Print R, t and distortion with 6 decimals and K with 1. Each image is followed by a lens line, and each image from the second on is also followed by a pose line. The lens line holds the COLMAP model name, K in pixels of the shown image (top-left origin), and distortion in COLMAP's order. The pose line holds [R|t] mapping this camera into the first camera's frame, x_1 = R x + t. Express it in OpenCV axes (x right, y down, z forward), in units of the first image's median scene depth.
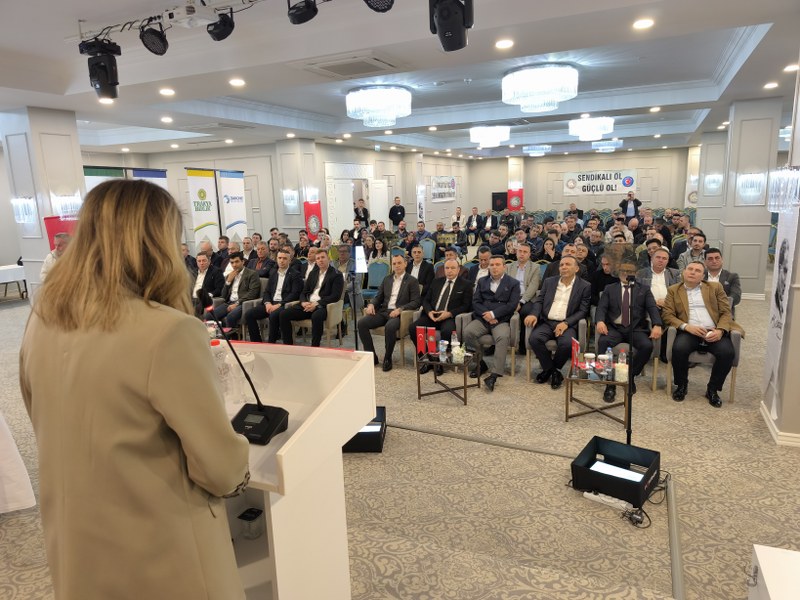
lens RADIAL K [[543.9, 0, 404.1], [0, 543.9, 299.3], [0, 0, 1]] dist [0.027263, -0.034948]
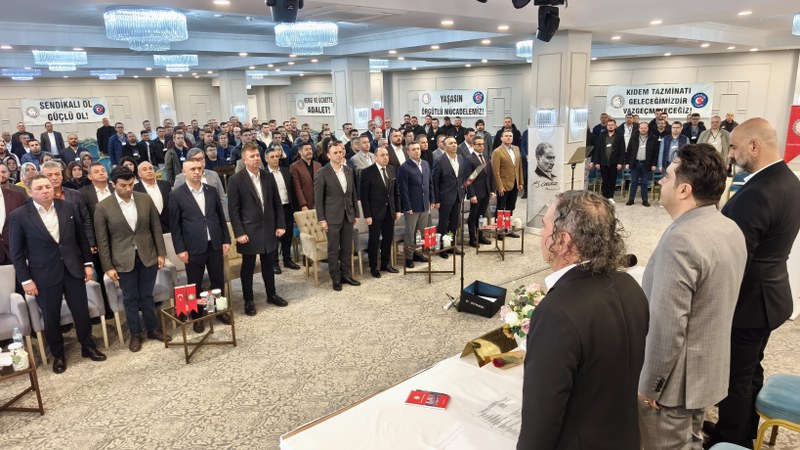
lens RADIAL K [[545.3, 0, 404.1], [0, 545.3, 226.0], [0, 0, 1]] dist [0.017916, -0.023669]
pose [[0.420499, -0.189027, 0.887383, -0.790308], [0.186942, 0.975121, 0.119132, -0.081887], [-0.887825, 0.115795, 0.445374, 0.318456]]
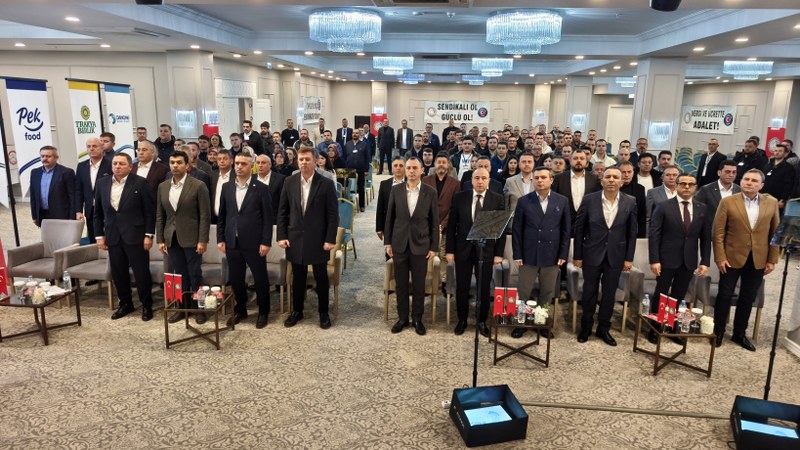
lens RADIAL K [[545.3, 0, 409.9], [0, 545.3, 224.4], [0, 0, 1]] dist [0.017916, -0.023669]
pose [[0.937789, -0.020938, 0.346573, -0.297586], [0.015433, 0.999707, 0.018638, -0.052643], [-0.346861, -0.012130, 0.937838, 0.124218]]
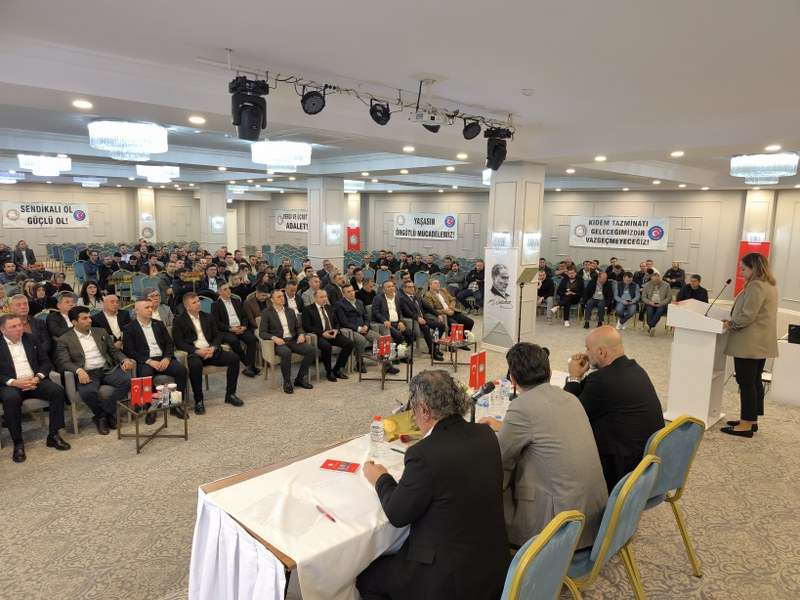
lens RADIAL K [[543.9, 0, 397.7], [0, 543.9, 298.4], [0, 0, 1]] dist [0.027263, -0.034948]
pose [[0.400336, -0.092221, 0.911716, -0.823206], [0.143275, 0.988986, 0.037124, -0.061915], [-0.905099, 0.115764, 0.409139, 0.265141]]
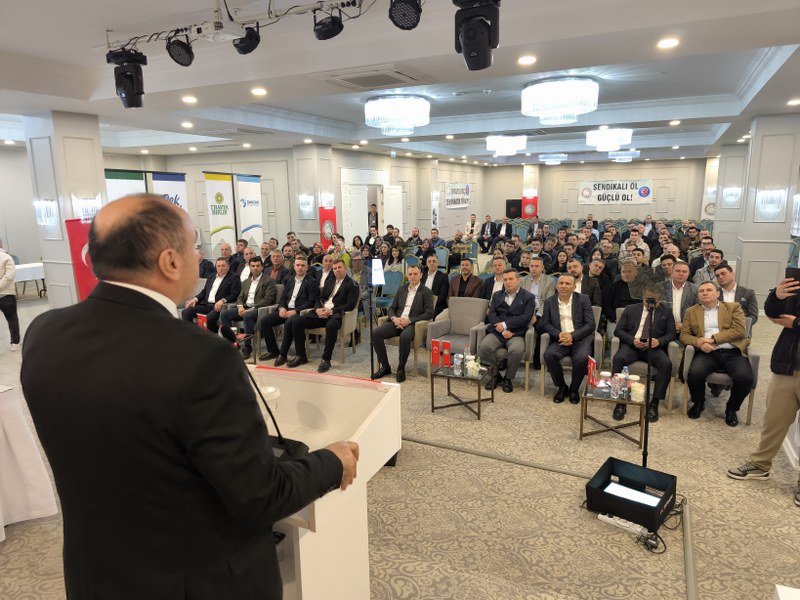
lens RADIAL K [[543.9, 0, 403.5], [0, 543.9, 301.7], [0, 0, 1]] dist [0.027263, -0.034948]
pose [[0.999506, 0.024414, -0.019774, -0.007378], [-0.024436, 0.999701, -0.000848, -0.011686], [0.019747, 0.001331, 0.999804, -0.001979]]
